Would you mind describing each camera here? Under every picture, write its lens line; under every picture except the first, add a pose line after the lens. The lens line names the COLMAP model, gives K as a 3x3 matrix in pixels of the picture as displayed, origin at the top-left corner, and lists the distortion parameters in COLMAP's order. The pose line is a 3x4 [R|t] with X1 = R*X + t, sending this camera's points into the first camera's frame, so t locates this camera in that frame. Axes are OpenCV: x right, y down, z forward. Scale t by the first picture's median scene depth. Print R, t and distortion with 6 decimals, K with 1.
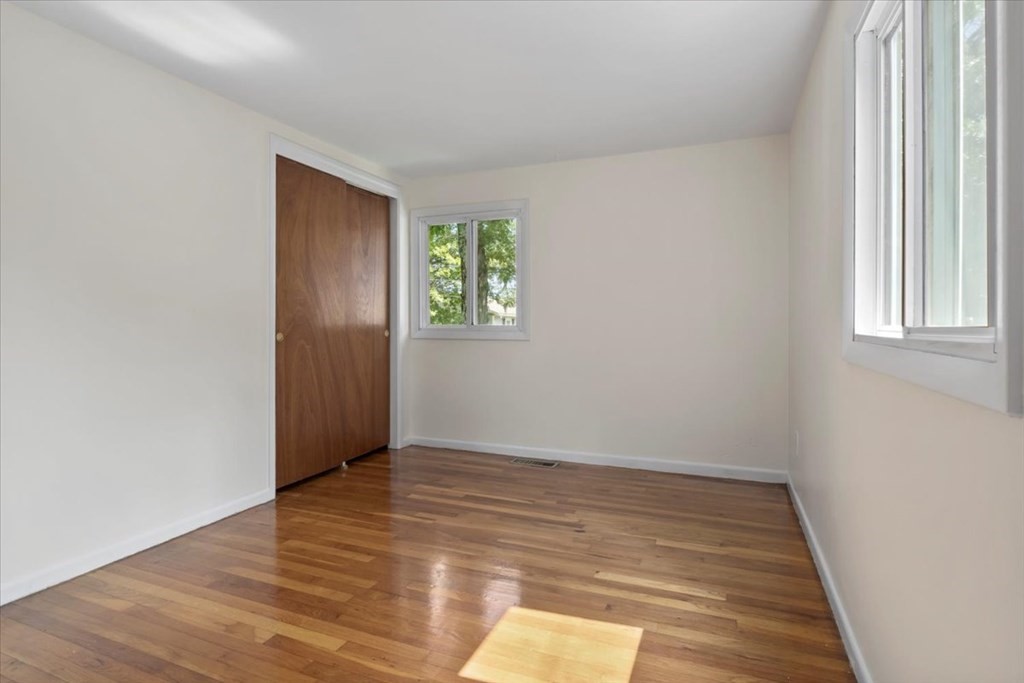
lens RADIAL K [[516.6, 0, 517.2], [0, 516.6, 328.2], [0, 0, 1]] dist [-0.007193, -0.000472]
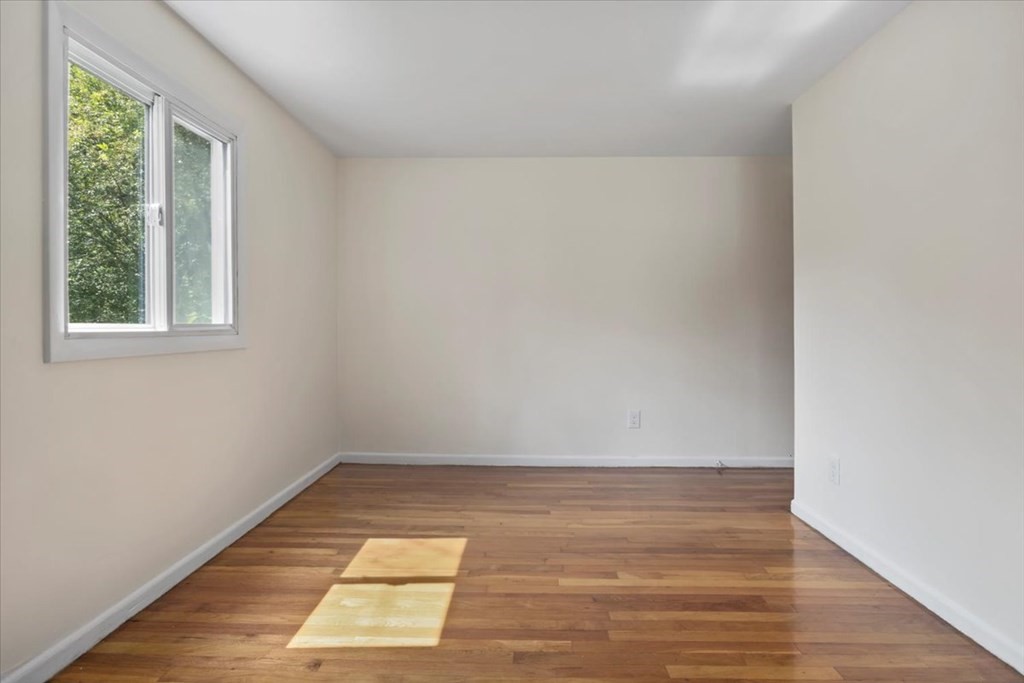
lens RADIAL K [[516.6, 0, 517.2], [0, 516.6, 328.2], [0, 0, 1]] dist [-0.007193, -0.000472]
pose [[-0.932949, 0.005127, -0.359973, 0.127149], [-0.003148, 0.999744, 0.022398, -0.013935], [0.359995, 0.022030, -0.932694, 1.369403]]
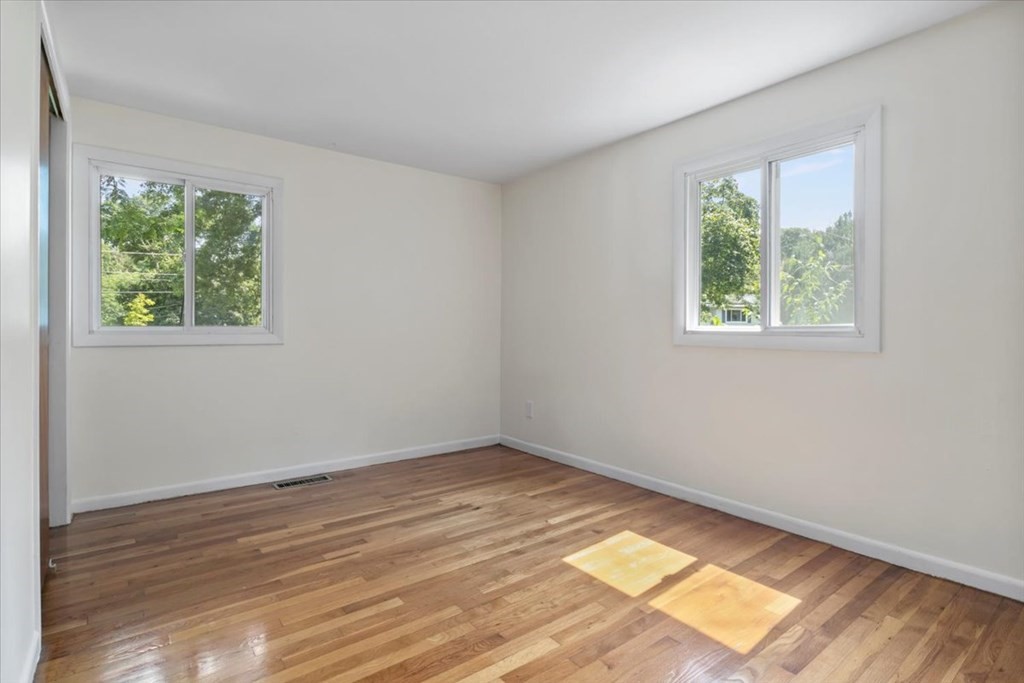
lens RADIAL K [[516.6, 0, 517.2], [0, 516.6, 328.2], [0, 0, 1]] dist [-0.007193, -0.000472]
pose [[0.494444, 0.001771, 0.869208, -0.816512], [0.004211, 0.999981, -0.004432, 0.005611], [-0.869199, 0.005852, 0.494427, 0.364850]]
